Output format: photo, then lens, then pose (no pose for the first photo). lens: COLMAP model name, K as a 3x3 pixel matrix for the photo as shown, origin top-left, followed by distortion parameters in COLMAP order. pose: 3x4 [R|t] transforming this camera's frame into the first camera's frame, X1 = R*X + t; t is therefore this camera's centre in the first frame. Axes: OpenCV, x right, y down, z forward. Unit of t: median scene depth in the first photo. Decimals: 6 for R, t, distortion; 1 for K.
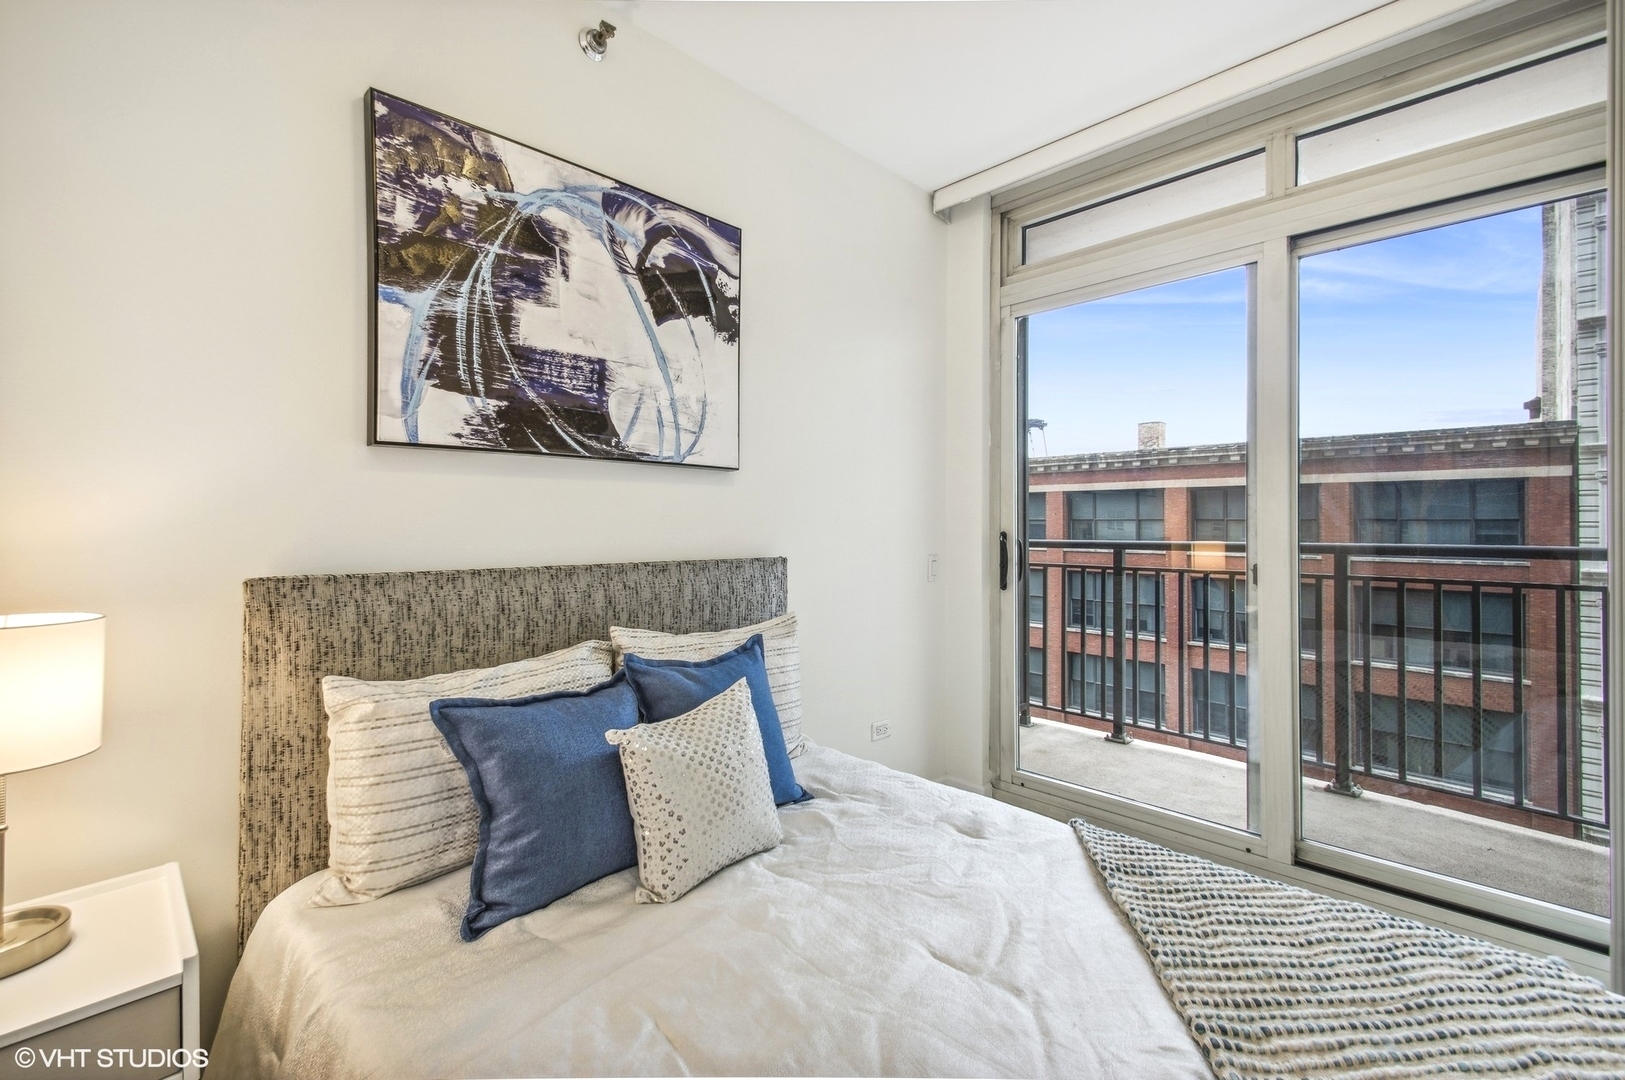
lens RADIAL K [[693.8, 0, 799.2], [0, 693.8, 528.0], [0, 0, 1]] dist [0.010844, -0.000147]
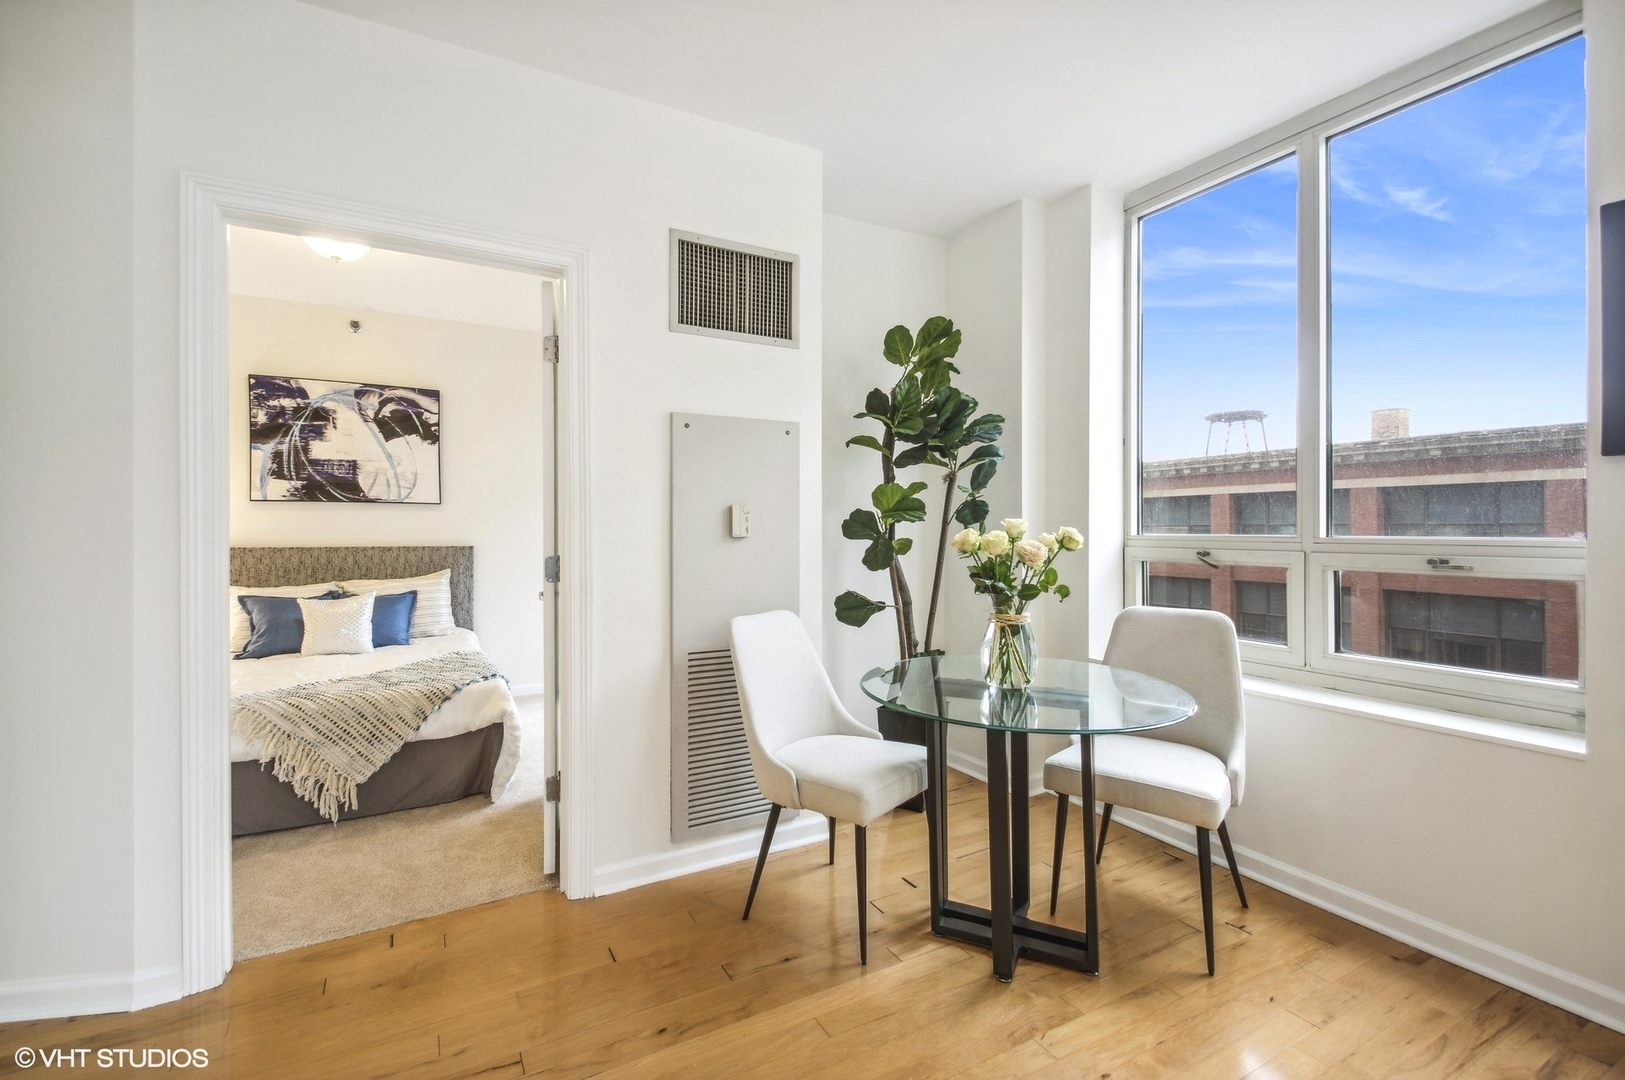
lens RADIAL K [[724.7, 0, 810.2], [0, 724.7, 534.8], [0, 0, 1]] dist [0.017675, -0.015311]
pose [[0.968436, 0.002539, -0.249250, 1.905977], [-0.002296, 0.999997, 0.001268, 0.005214], [0.249253, -0.000656, 0.968438, -1.053926]]
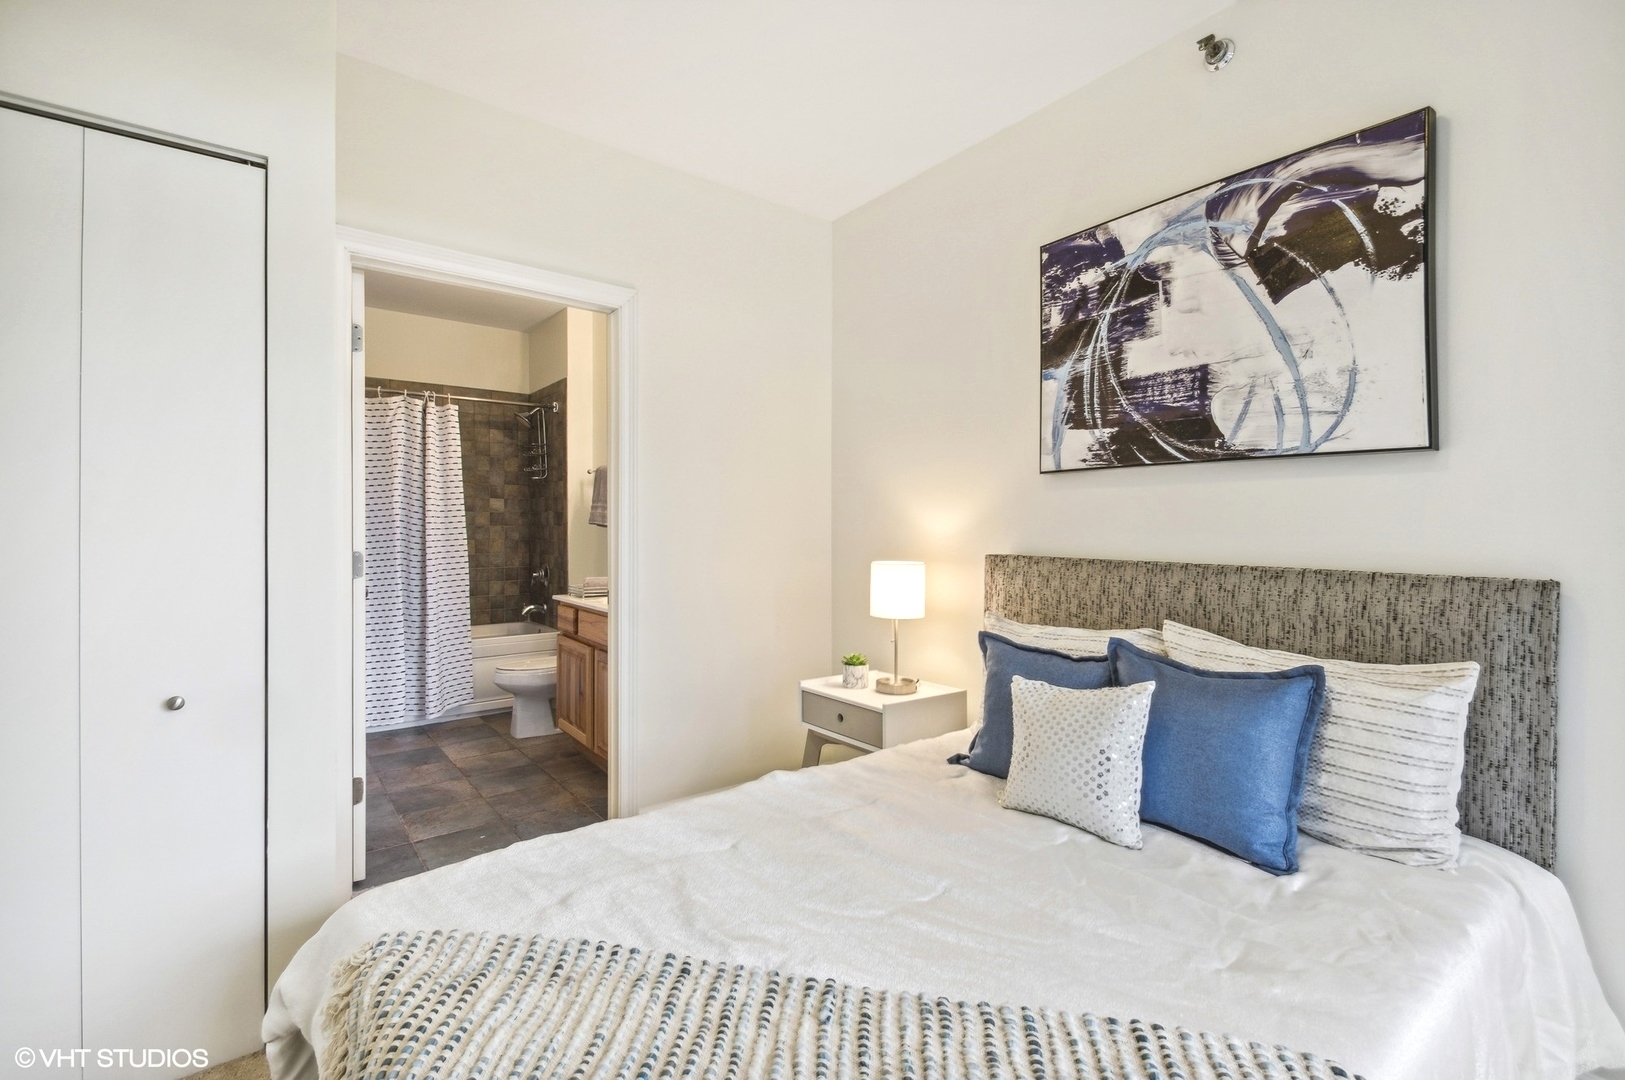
lens RADIAL K [[724.7, 0, 807.6], [0, 724.7, 535.8], [0, 0, 1]] dist [0.017675, -0.015311]
pose [[-0.135786, 0.016199, -0.990606, 0.898086], [-0.005445, 0.999839, 0.017096, -0.005344], [0.990723, 0.007716, -0.135676, 0.585365]]
